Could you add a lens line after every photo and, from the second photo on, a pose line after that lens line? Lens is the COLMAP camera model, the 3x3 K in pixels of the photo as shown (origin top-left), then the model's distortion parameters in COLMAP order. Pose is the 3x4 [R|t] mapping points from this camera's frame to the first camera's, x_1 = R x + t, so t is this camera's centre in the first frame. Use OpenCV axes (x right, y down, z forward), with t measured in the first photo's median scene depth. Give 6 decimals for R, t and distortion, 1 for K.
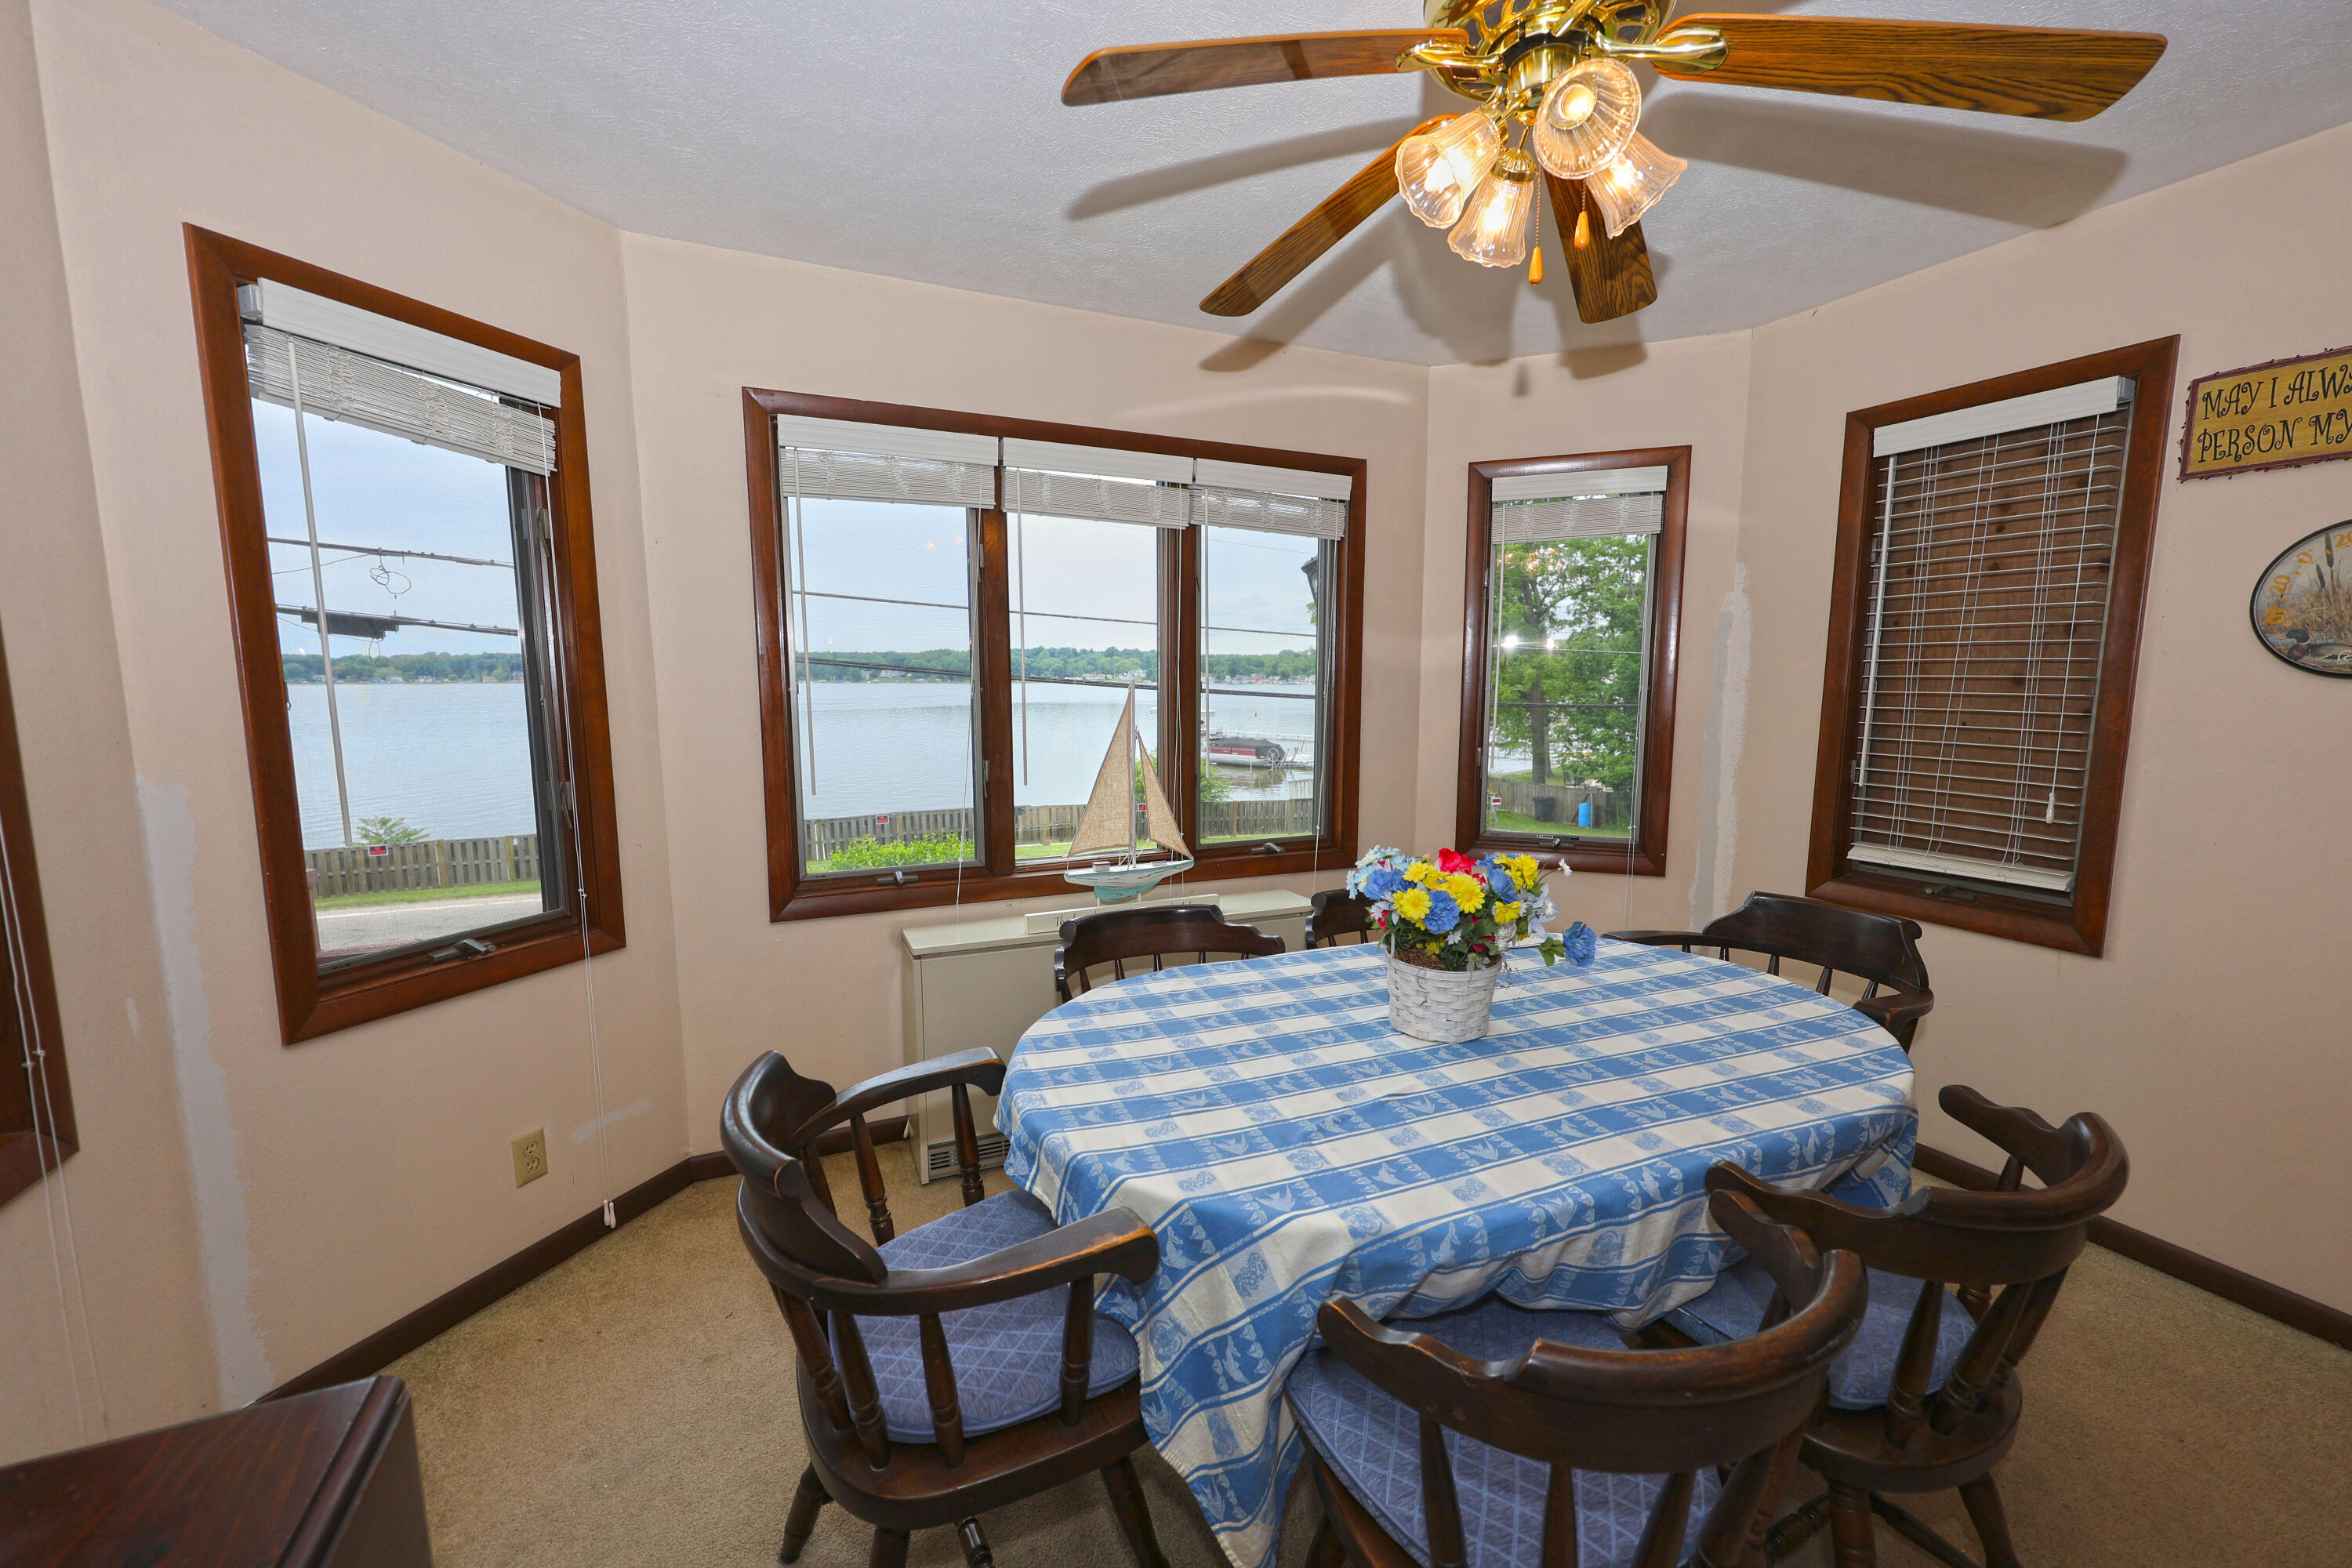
lens RADIAL K [[941.6, 0, 1180.2], [0, 941.6, 794.8], [0, 0, 1]] dist [-0.001473, -0.000392]
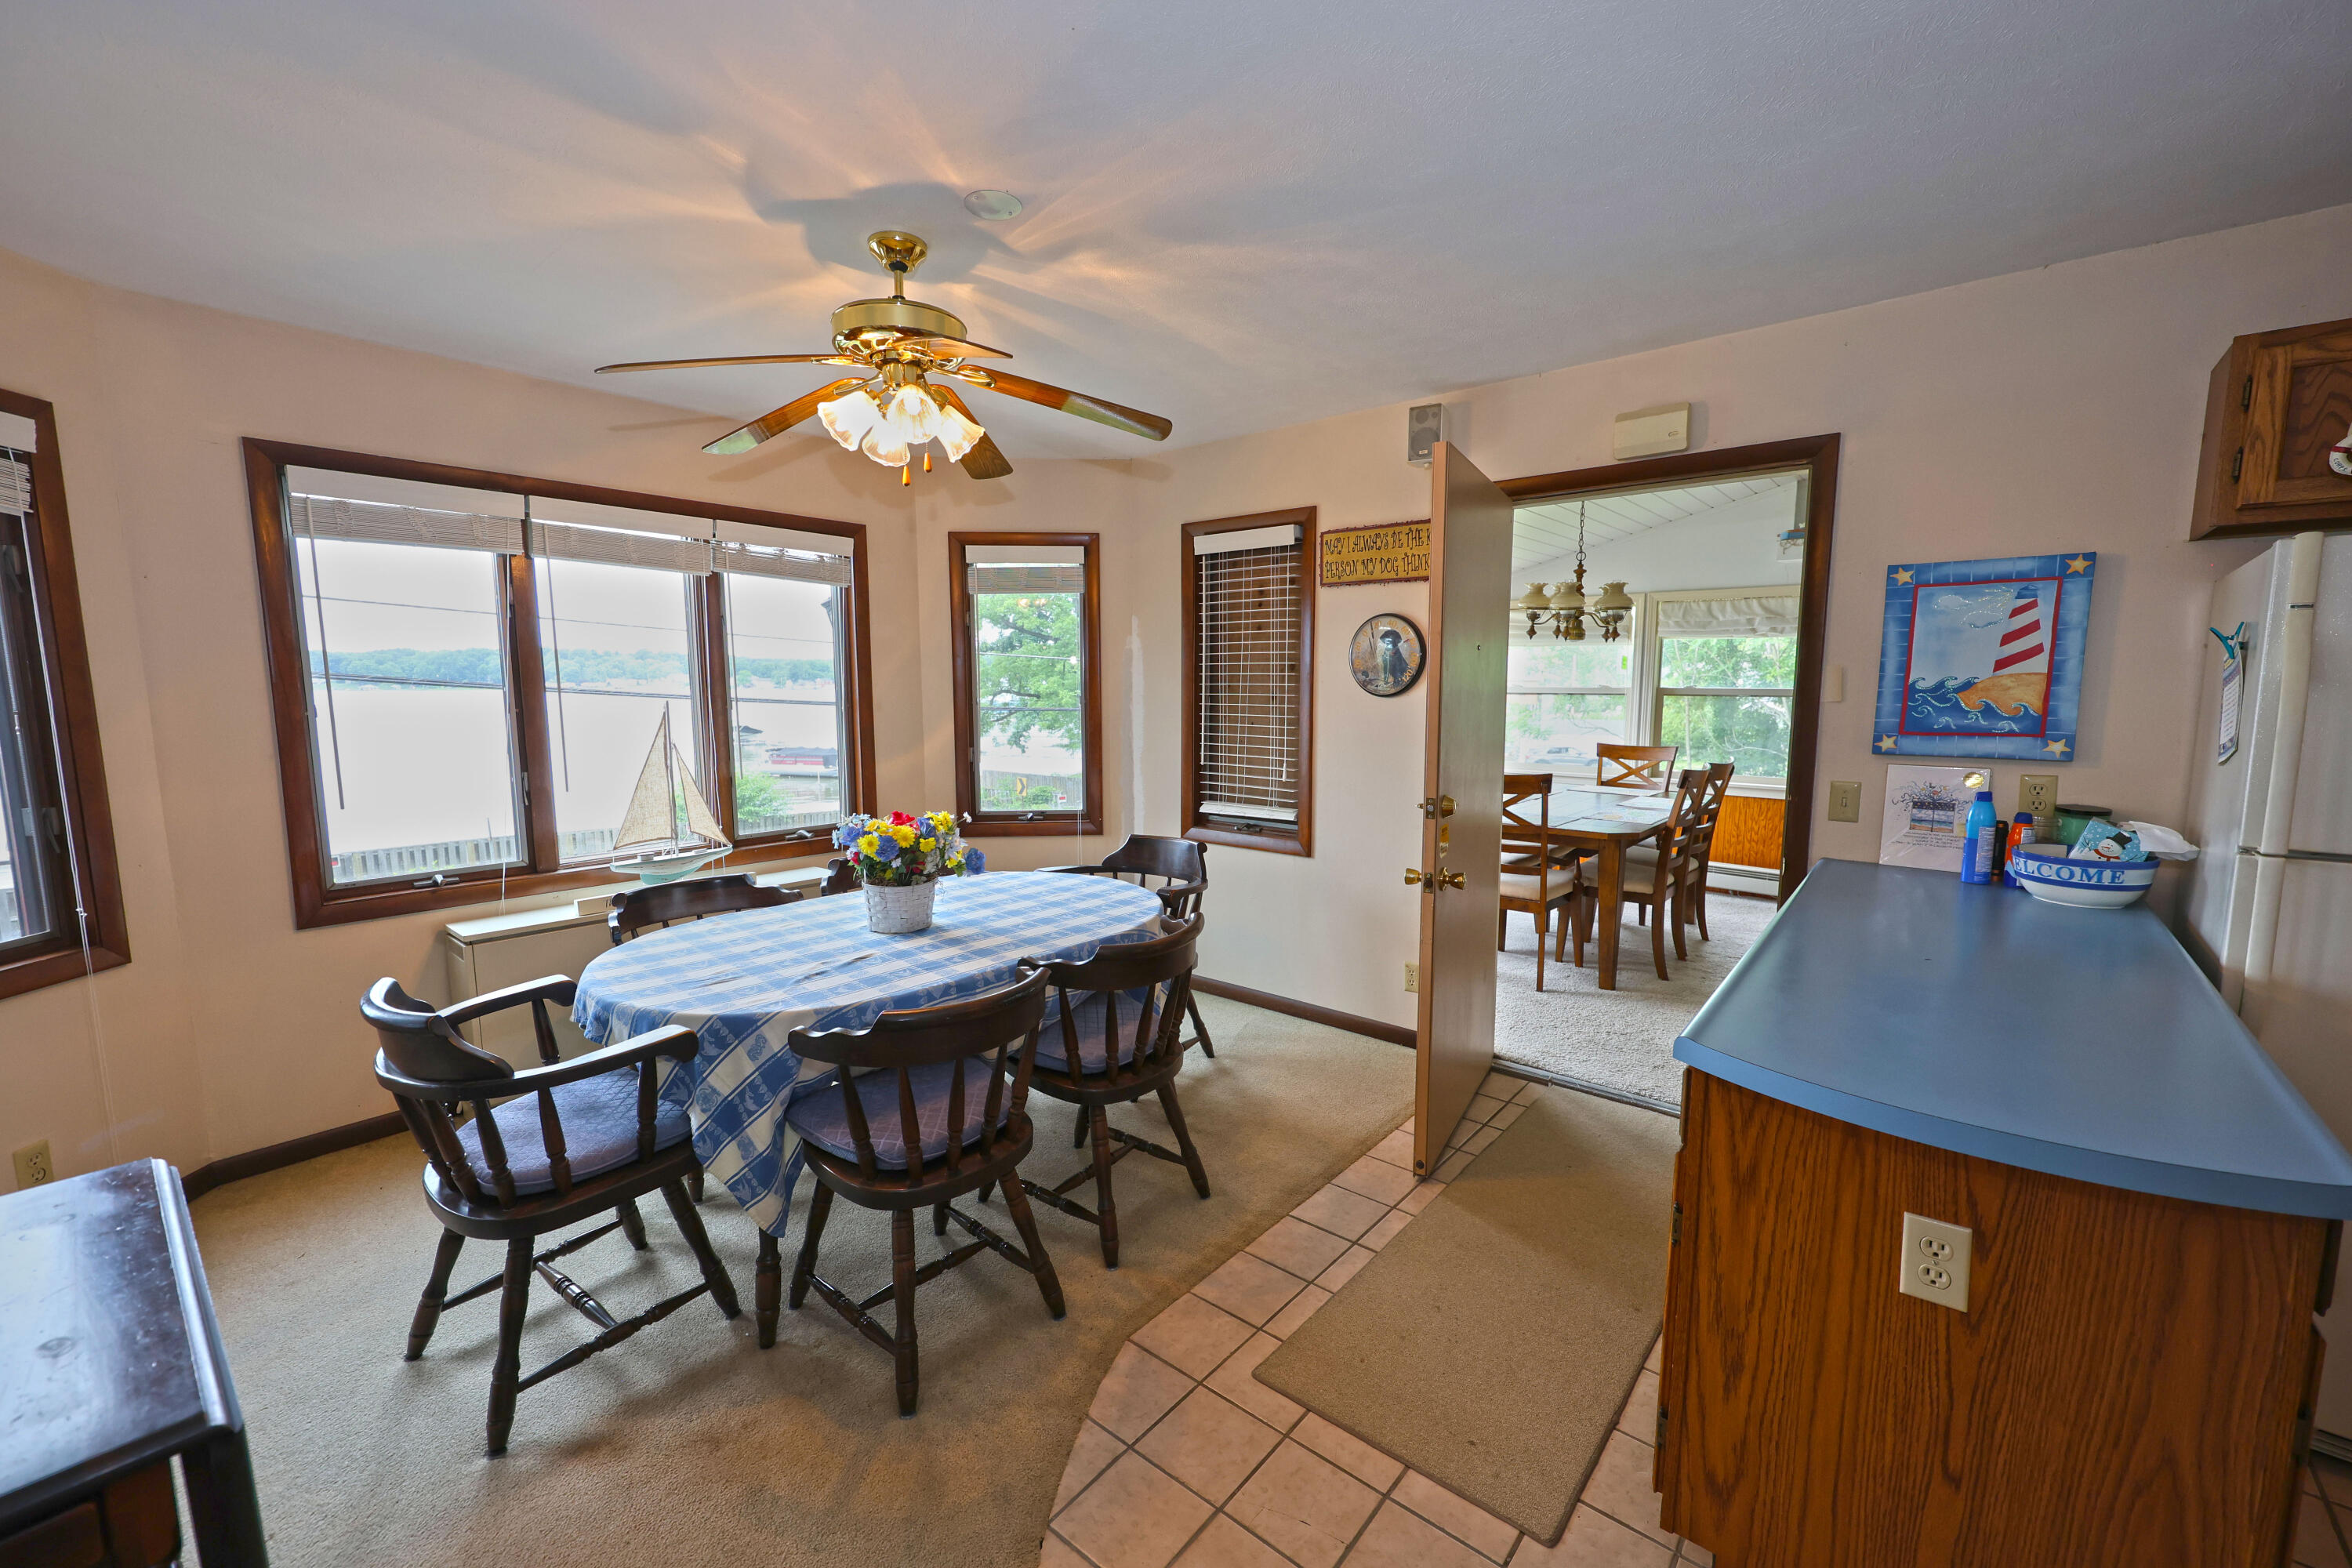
lens RADIAL K [[942.1, 0, 1184.2], [0, 942.1, 792.8], [0, 0, 1]] dist [-0.000454, -0.000174]
pose [[0.902767, -0.051662, 0.427016, 0.035195], [0.054782, 0.998486, 0.004984, 0.034529], [-0.426627, 0.018894, 0.904230, -0.491732]]
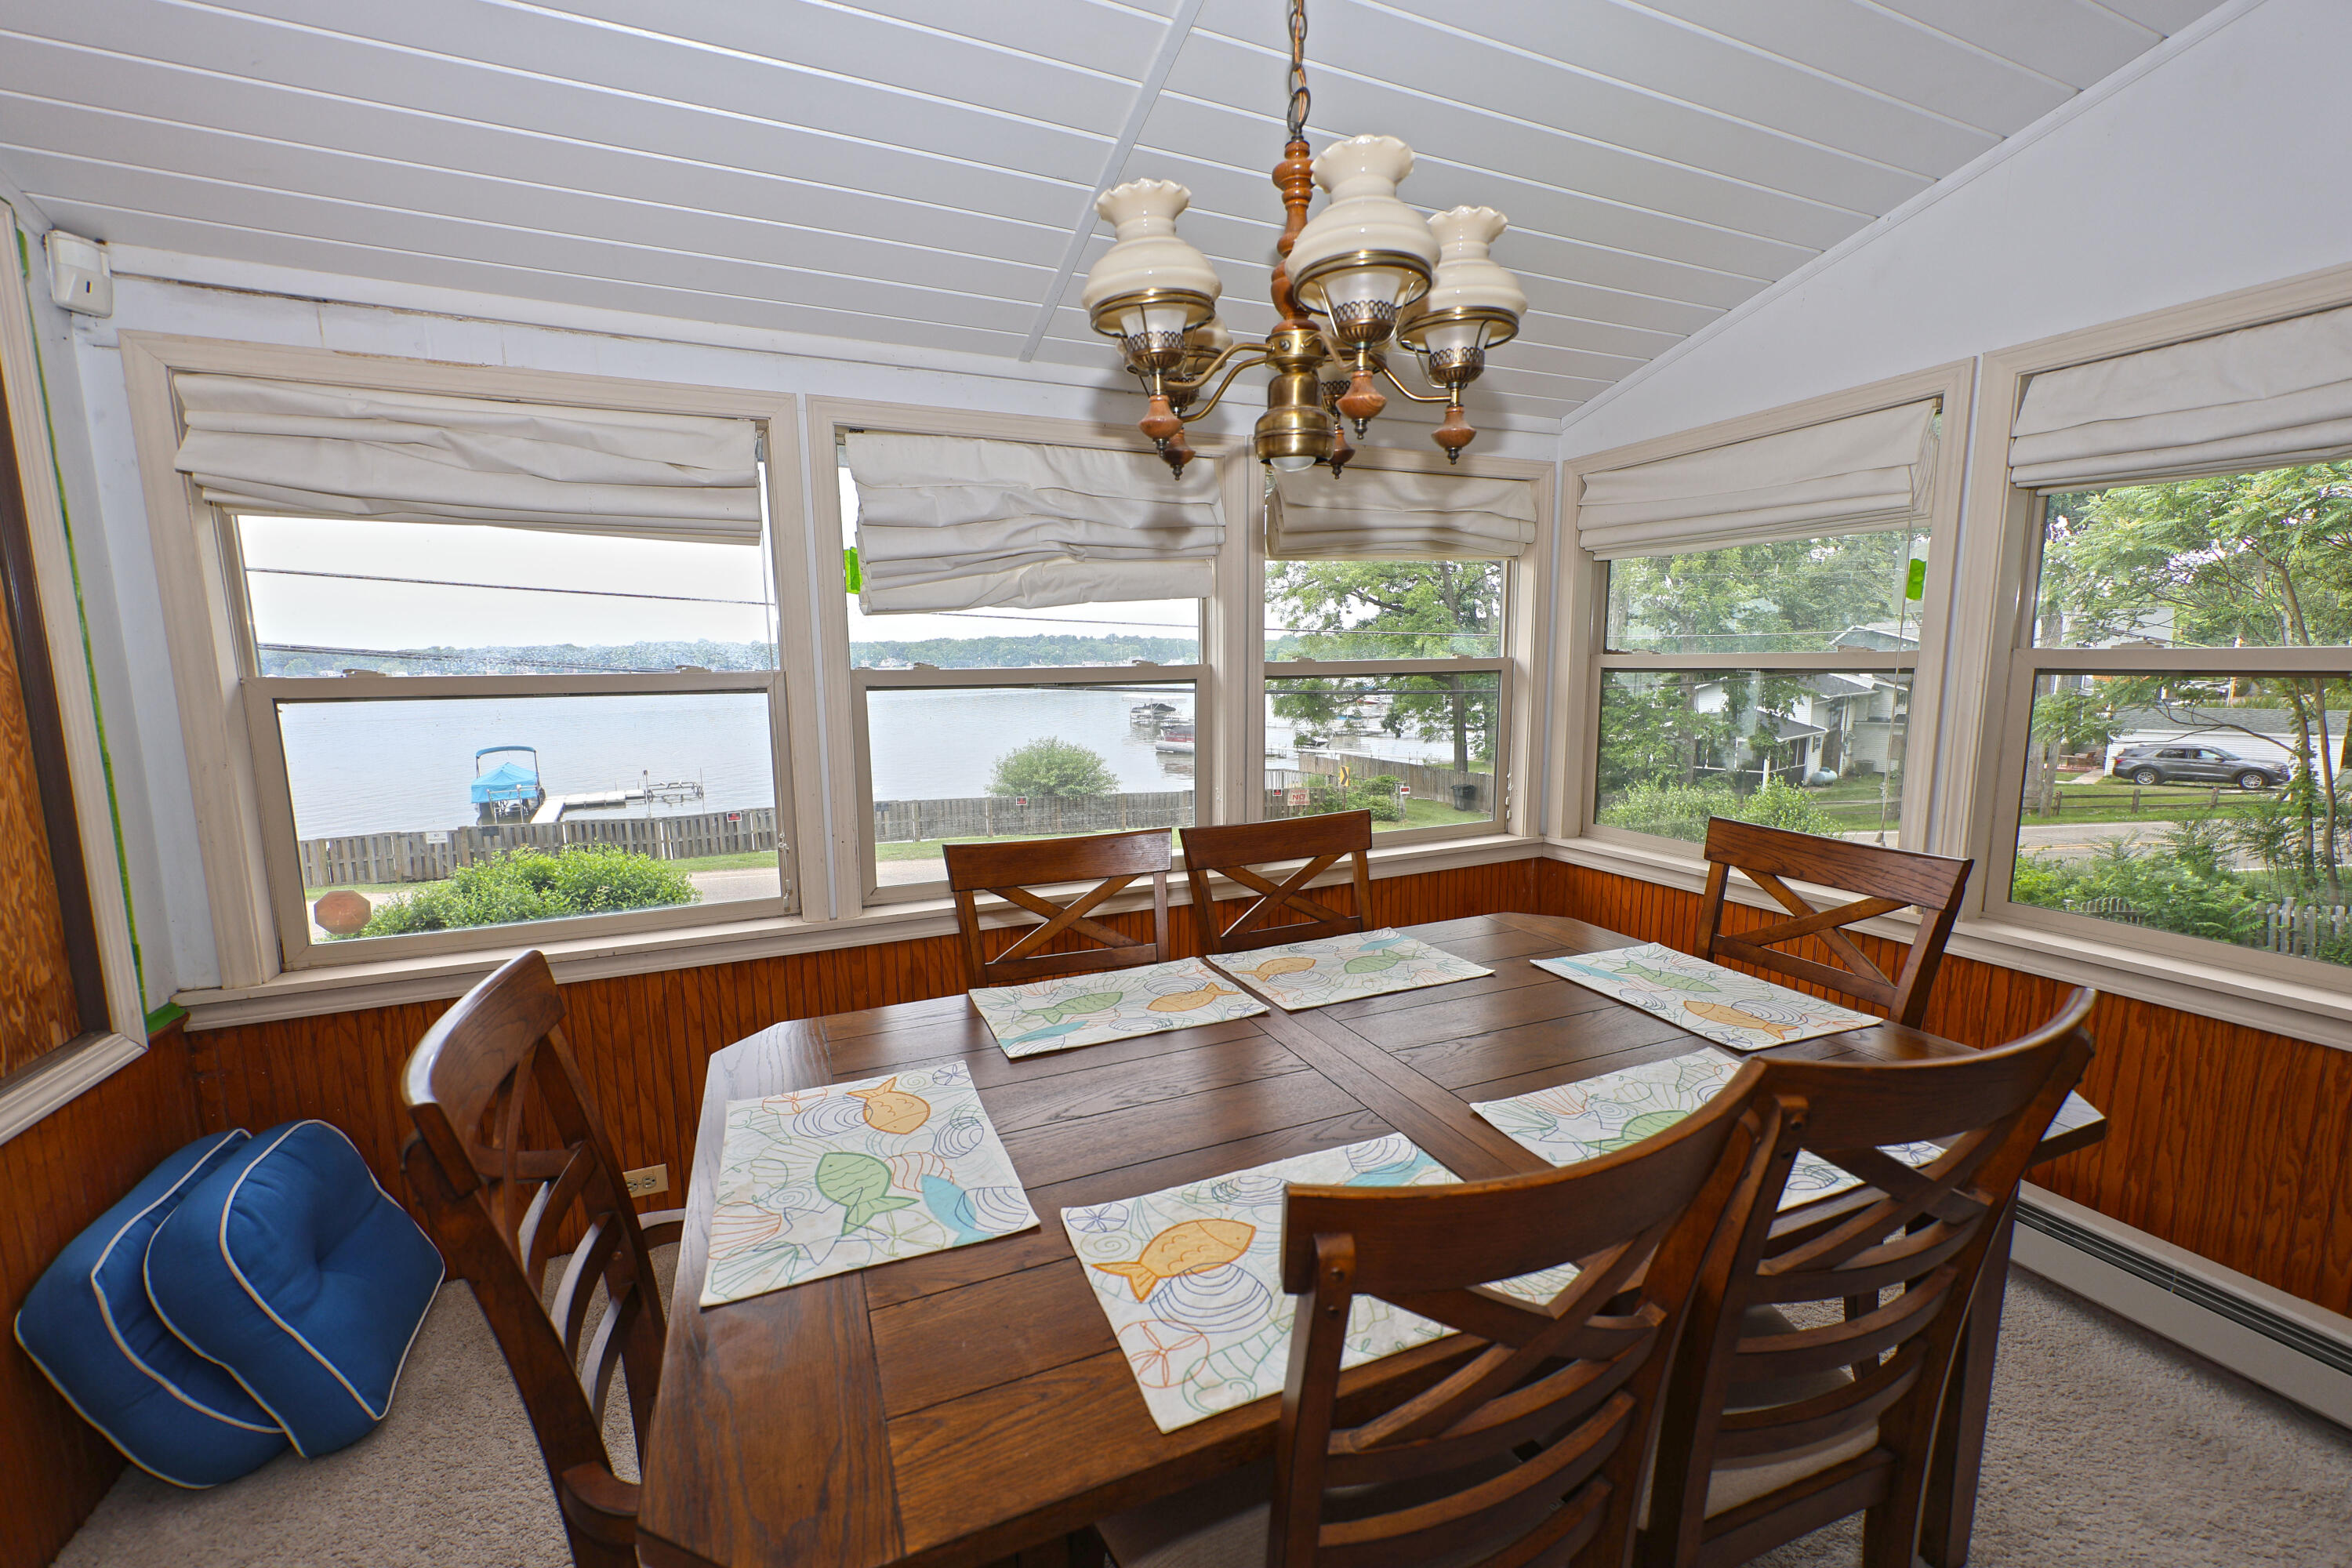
lens RADIAL K [[942.1, 0, 1184.2], [0, 942.1, 792.8], [0, 0, 1]] dist [-0.000454, -0.000174]
pose [[0.999784, -0.008846, -0.018803, 1.837898], [0.009091, 0.999875, 0.012946, -0.078911], [0.018687, -0.013114, 0.999739, 0.489097]]
